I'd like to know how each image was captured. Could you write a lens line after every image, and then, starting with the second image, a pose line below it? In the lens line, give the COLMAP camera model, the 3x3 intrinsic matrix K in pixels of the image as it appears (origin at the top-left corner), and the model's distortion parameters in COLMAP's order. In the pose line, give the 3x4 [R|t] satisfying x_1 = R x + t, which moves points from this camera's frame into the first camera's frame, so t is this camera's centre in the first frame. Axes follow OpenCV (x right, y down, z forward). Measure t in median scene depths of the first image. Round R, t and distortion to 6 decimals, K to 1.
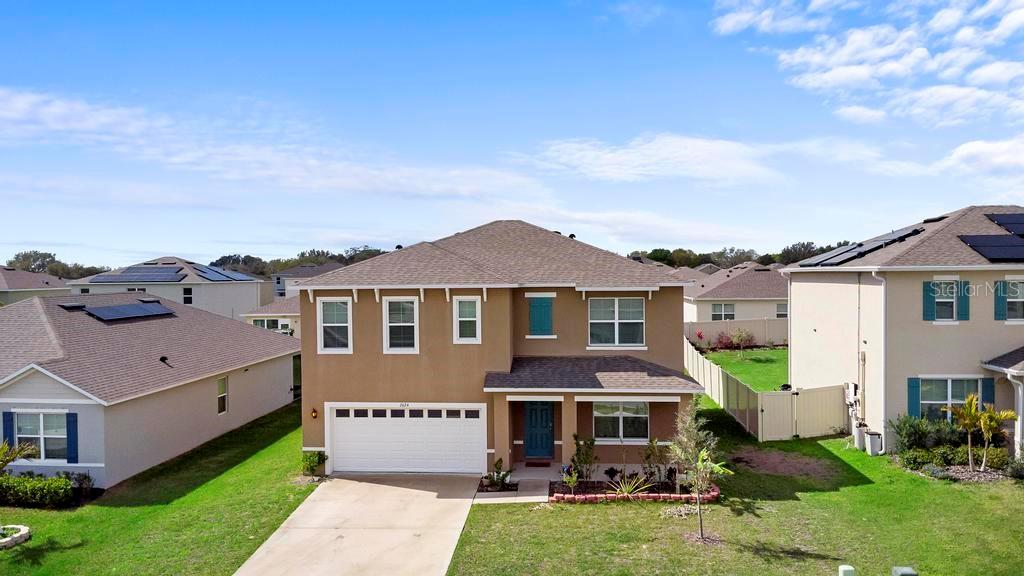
lens RADIAL K [[737.5, 0, 512.0], [0, 737.5, 288.0], [0, 0, 1]] dist [0.051890, -0.068517]
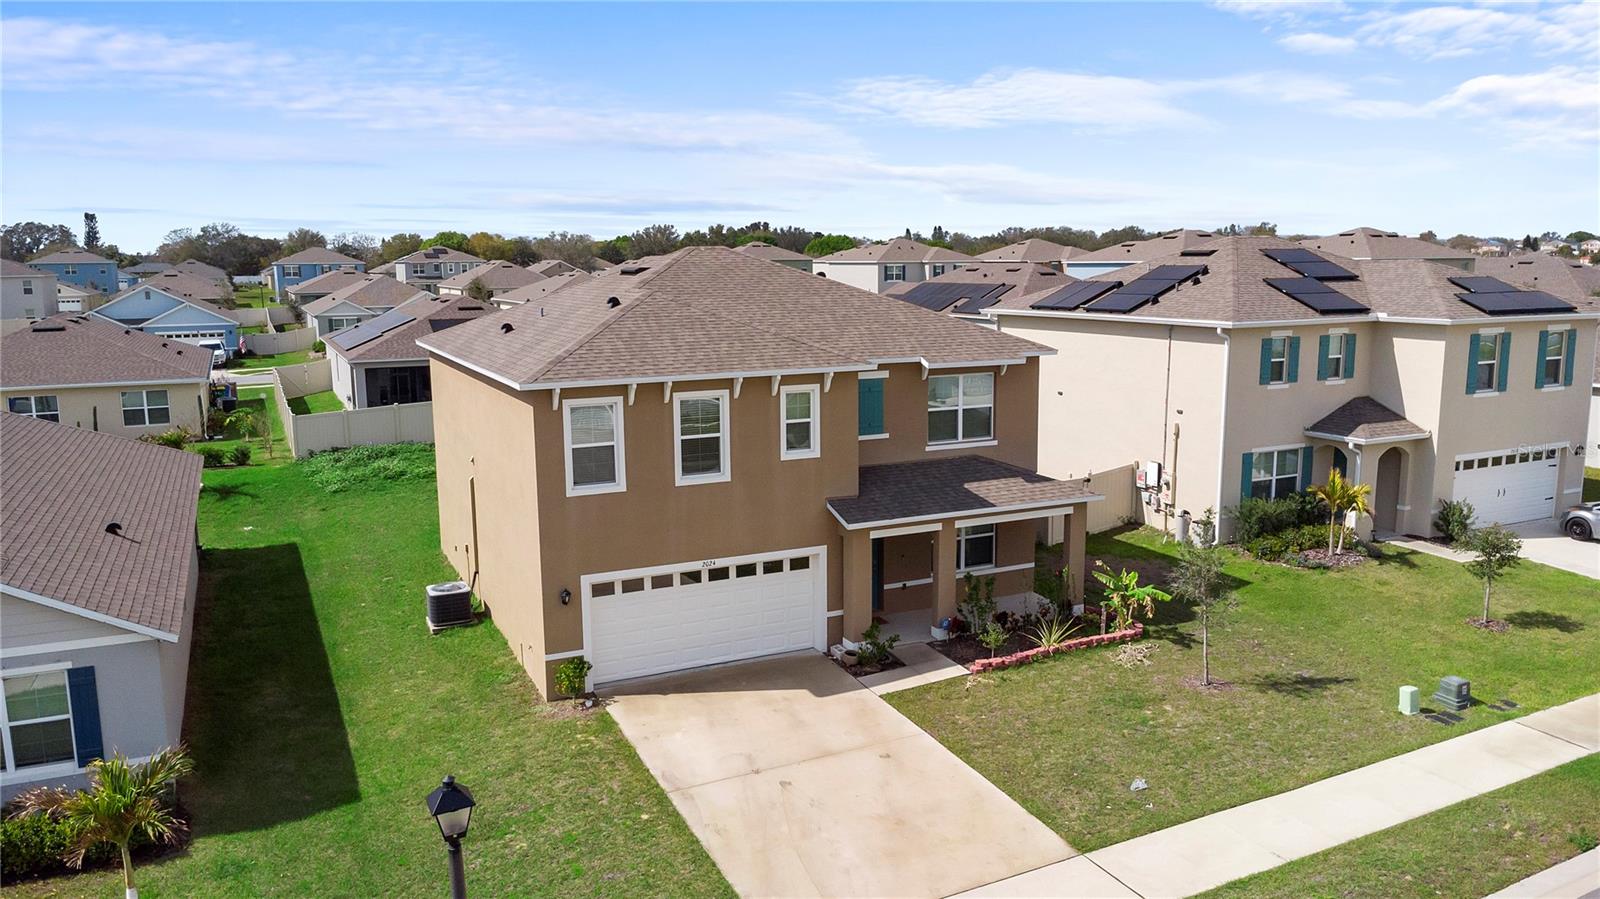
lens RADIAL K [[1152.3, 0, 800.0], [0, 1152.3, 449.5], [0, 0, 1]] dist [0.051890, -0.068517]
pose [[0.860131, -0.080119, 0.503742, -0.565995], [0.009872, 0.990017, 0.140604, -0.074325], [-0.509978, -0.115965, 0.852334, 0.139111]]
